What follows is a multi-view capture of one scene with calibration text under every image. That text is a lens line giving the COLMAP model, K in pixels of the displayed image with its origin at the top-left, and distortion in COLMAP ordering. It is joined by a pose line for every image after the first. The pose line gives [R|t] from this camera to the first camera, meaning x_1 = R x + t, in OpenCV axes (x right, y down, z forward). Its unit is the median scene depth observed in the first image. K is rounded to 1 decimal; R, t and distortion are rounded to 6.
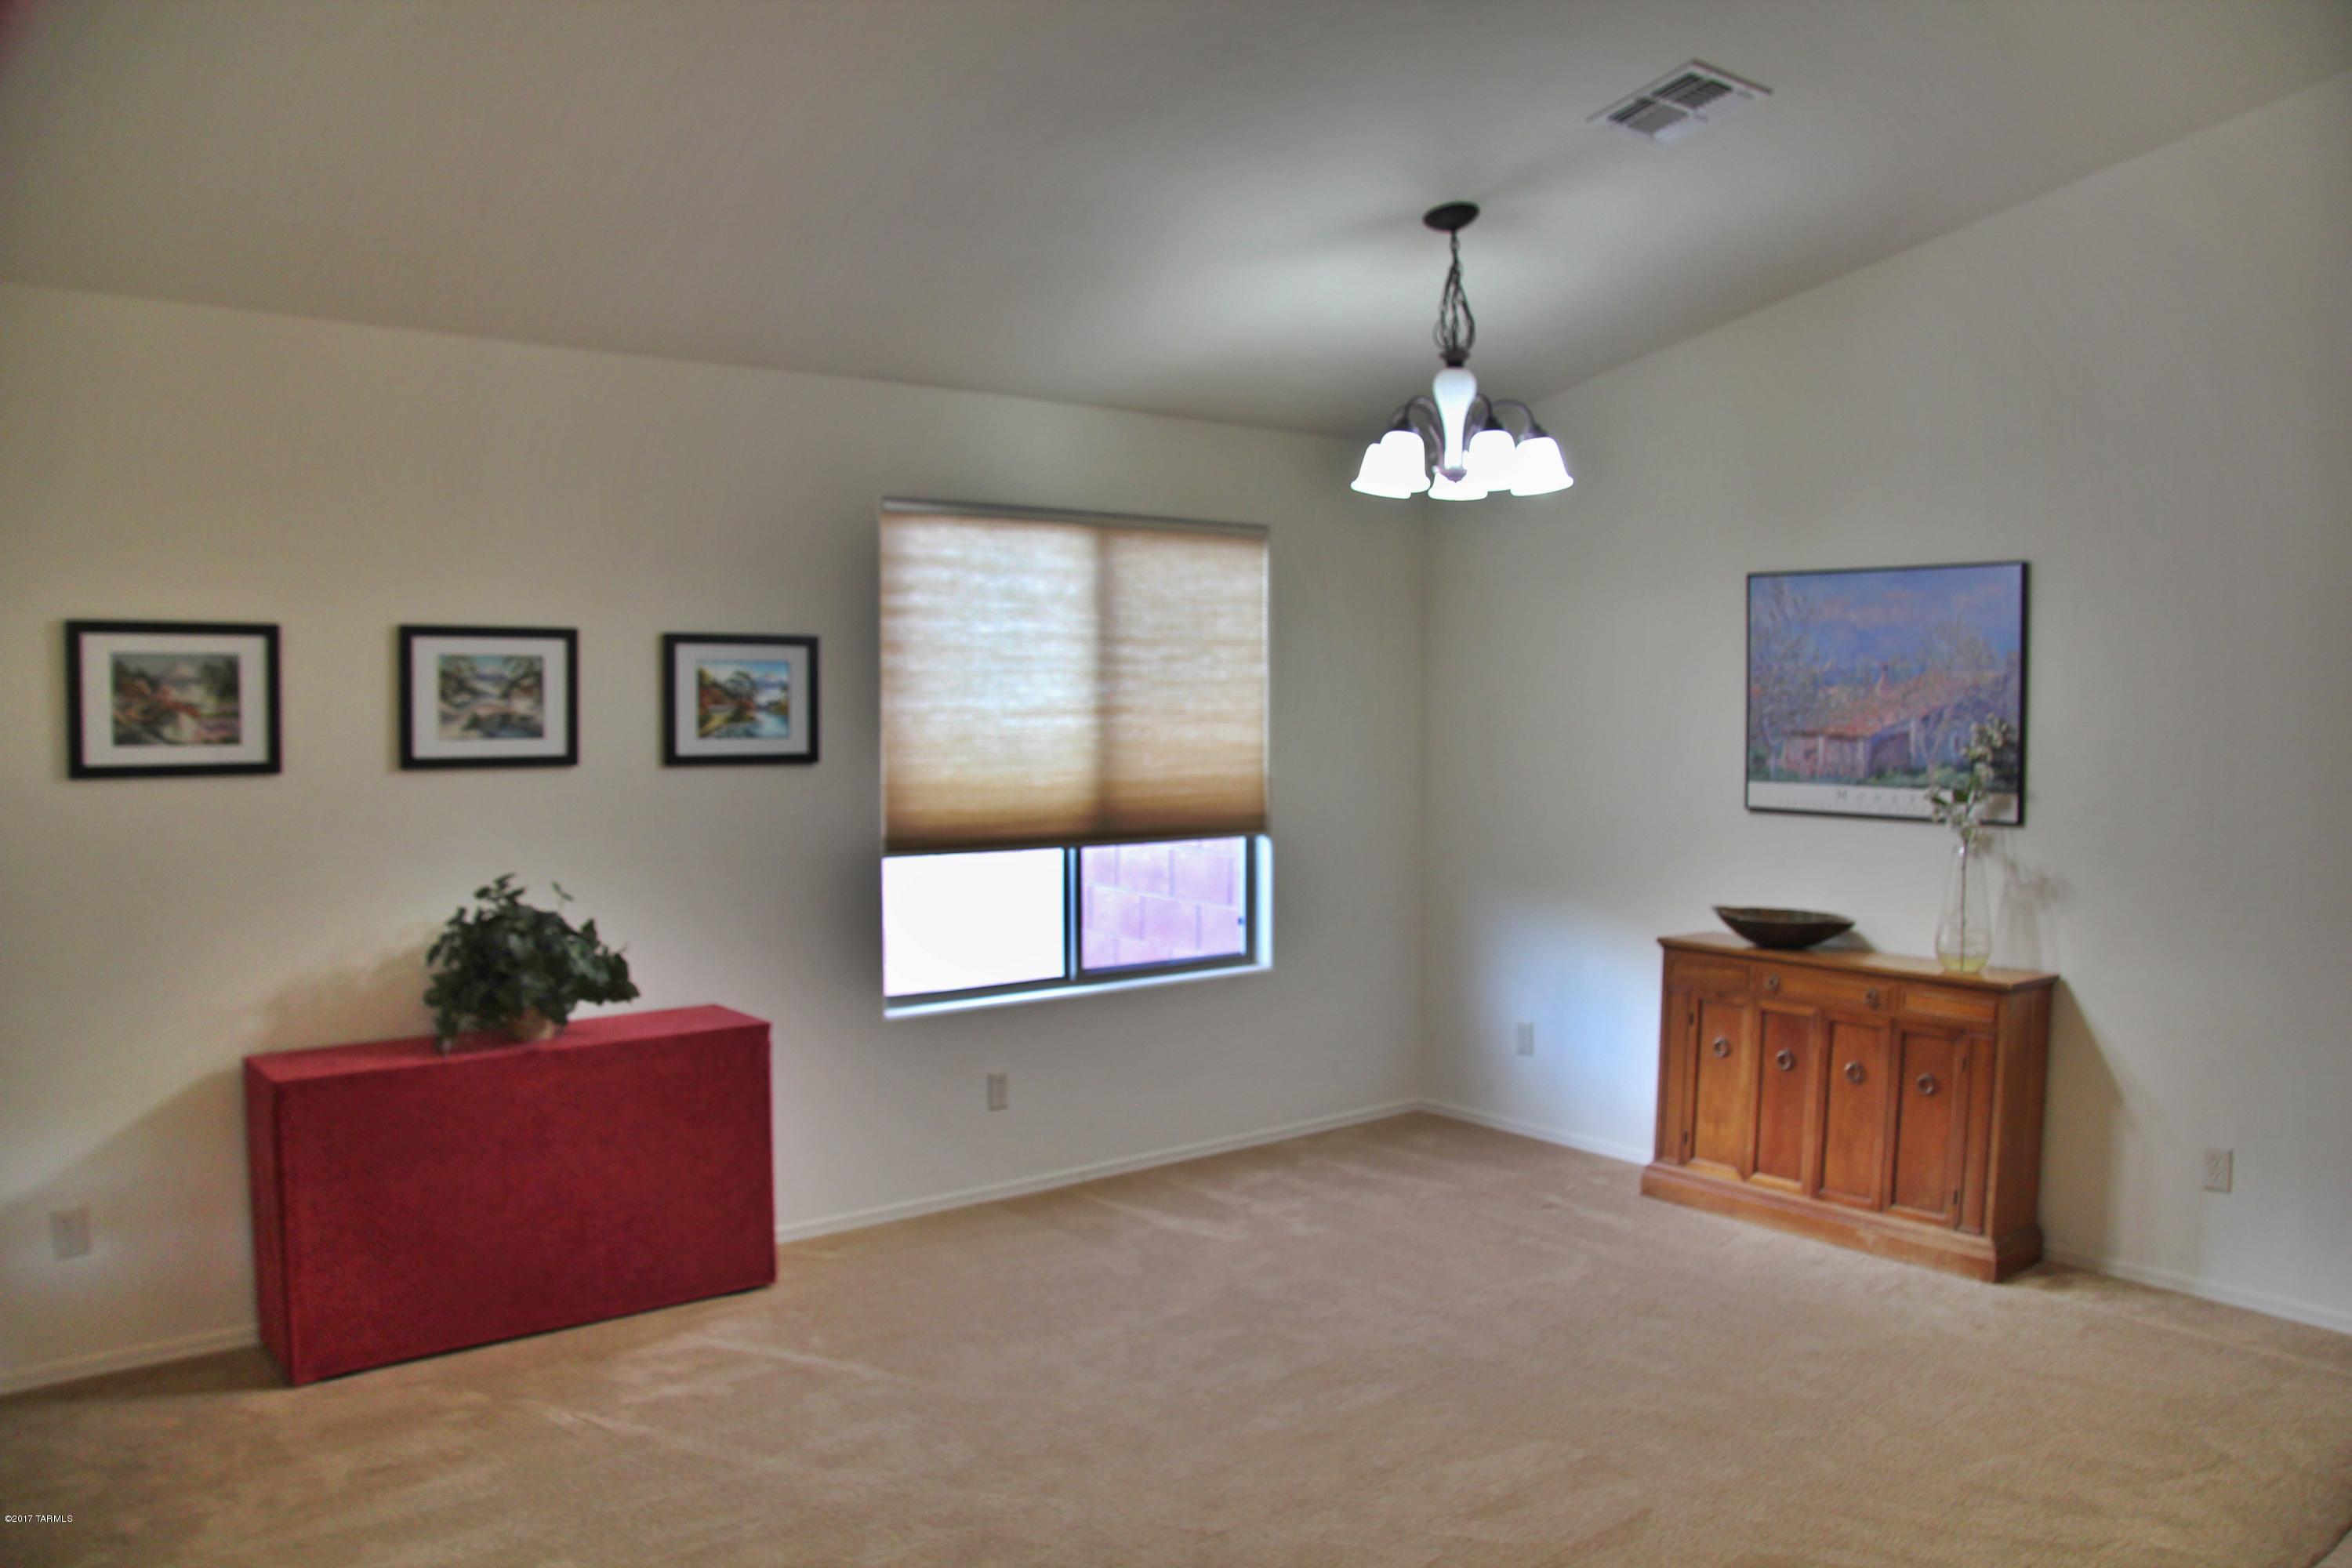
lens RADIAL K [[1695.0, 0, 1173.1], [0, 1695.0, 826.0], [0, 0, 1]] dist [-0.001335, 0.000183]
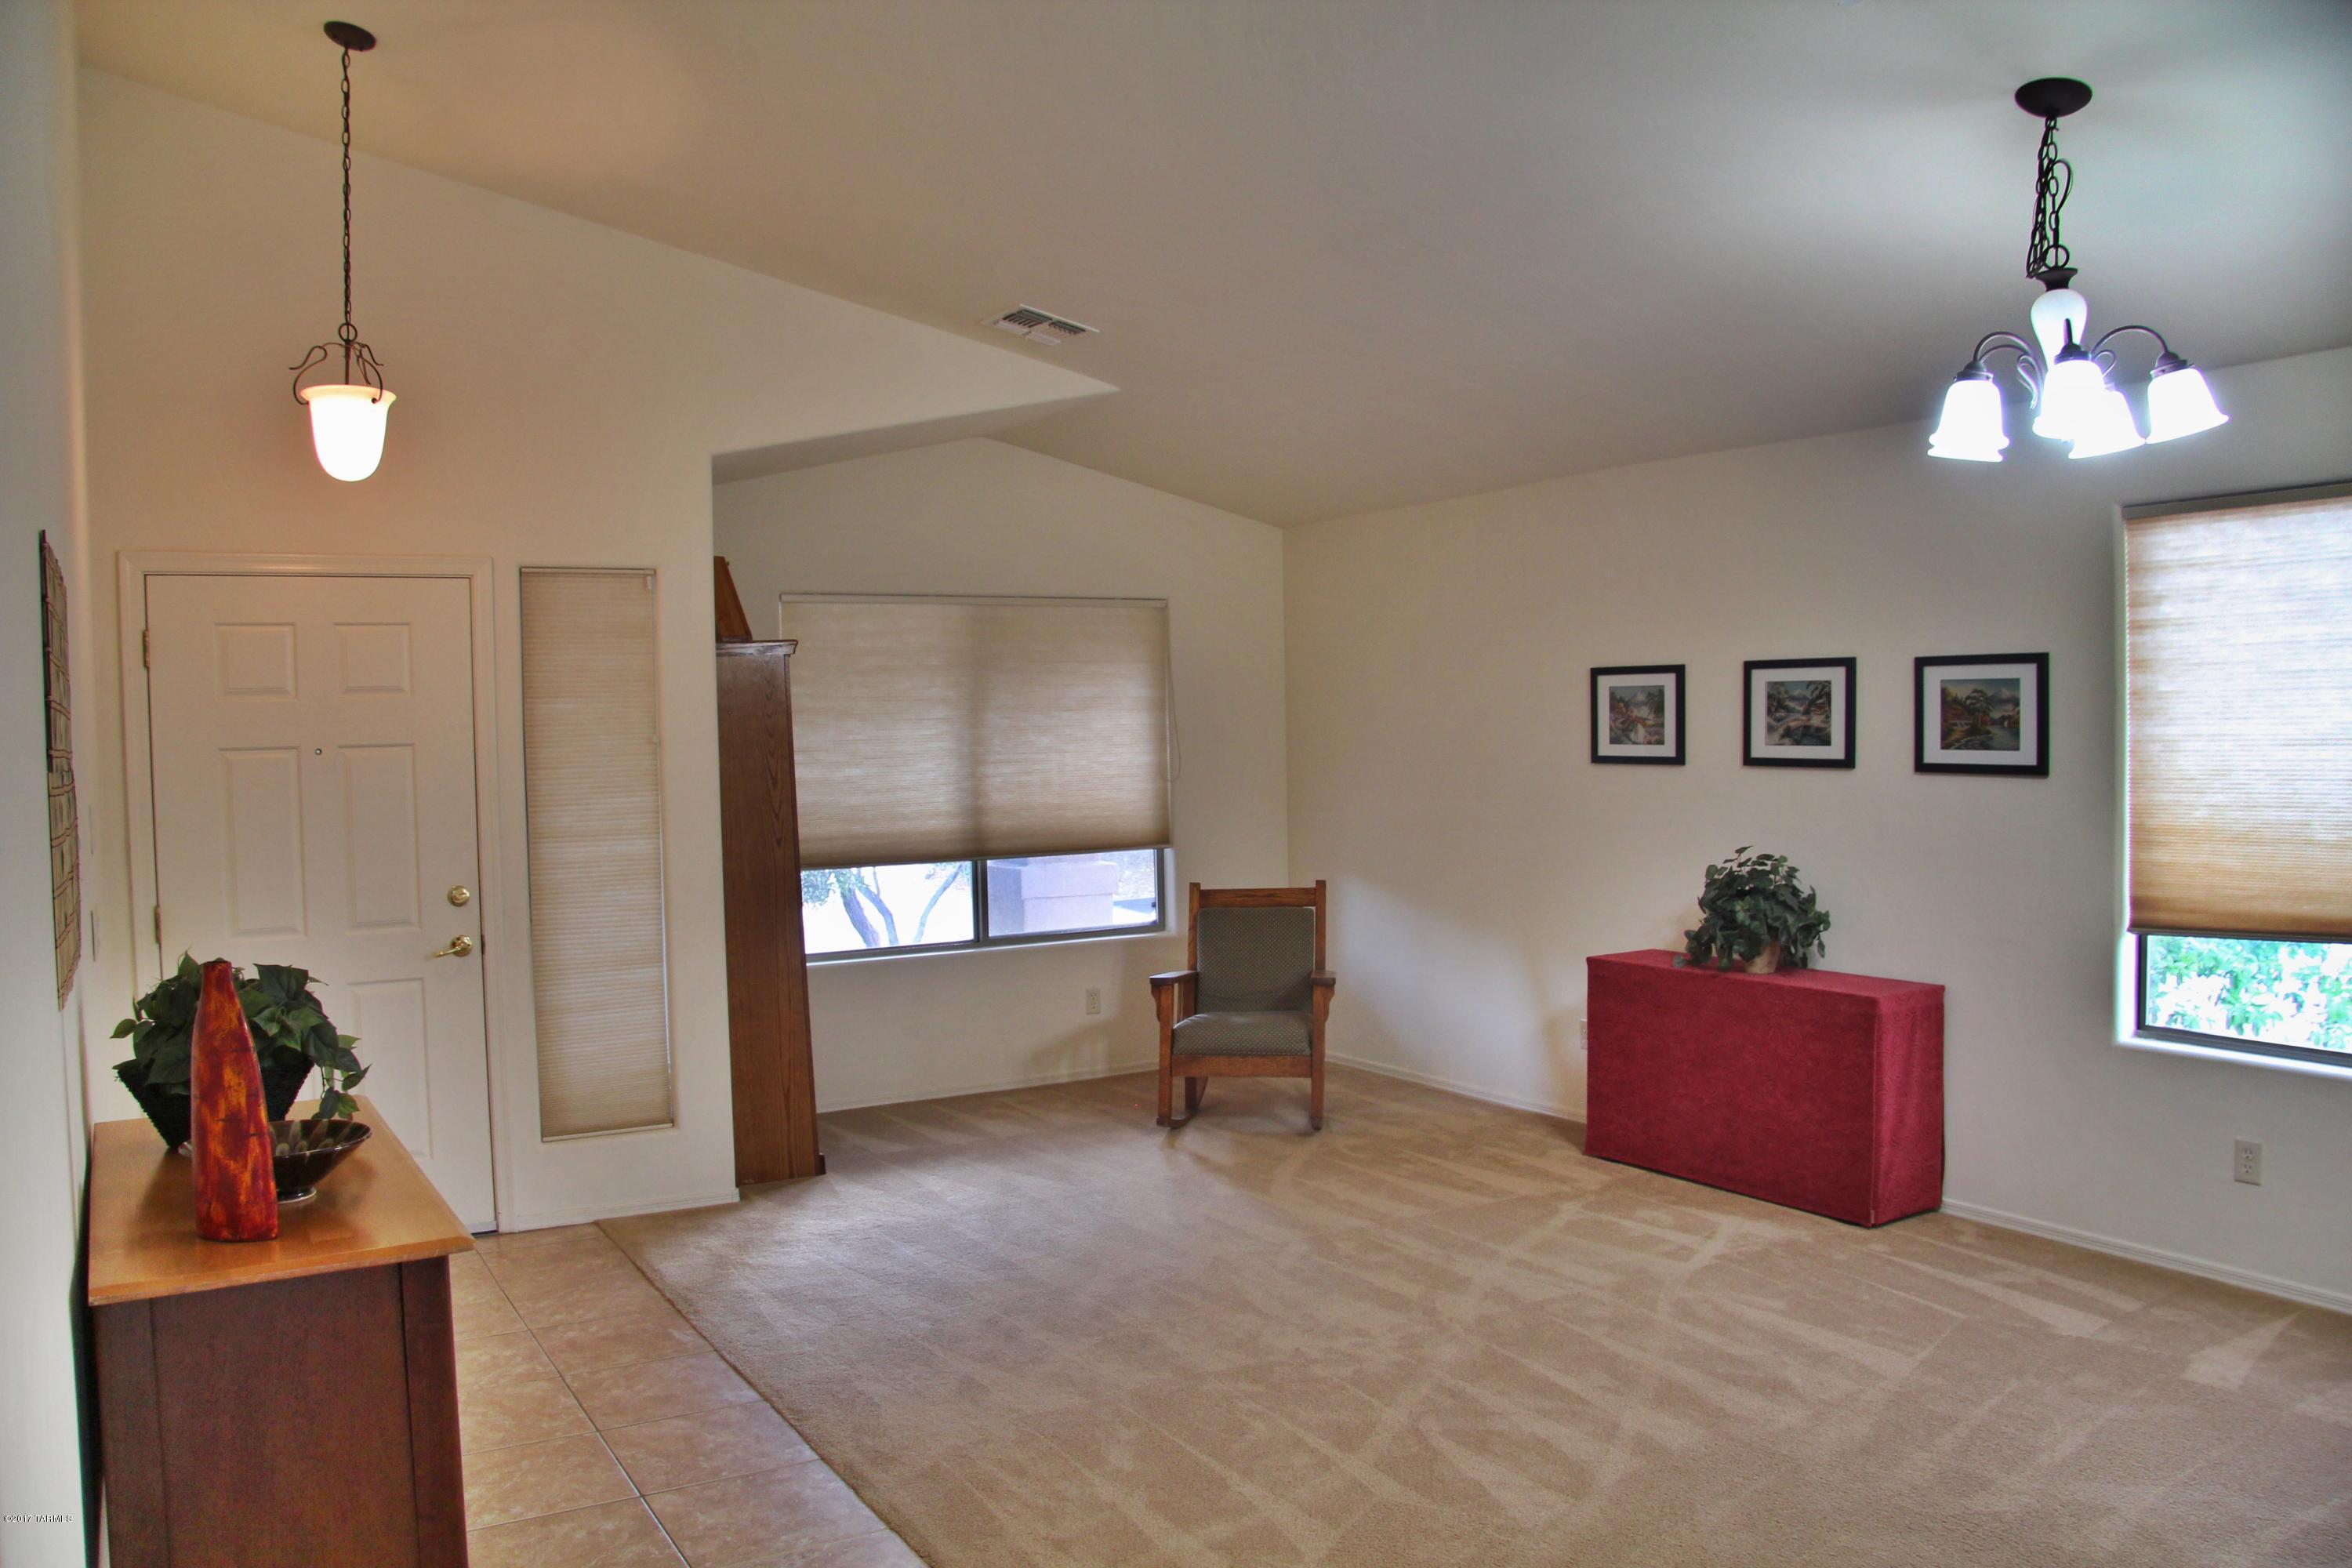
lens RADIAL K [[1788.1, 0, 1181.6], [0, 1788.1, 800.7], [0, 0, 1]] dist [-0.179427, 0.120801]
pose [[-0.051613, 0.050959, -0.997366, 0.980999], [-0.063305, 0.996522, 0.054192, -0.052697], [0.996659, 0.065935, -0.048207, 0.606387]]
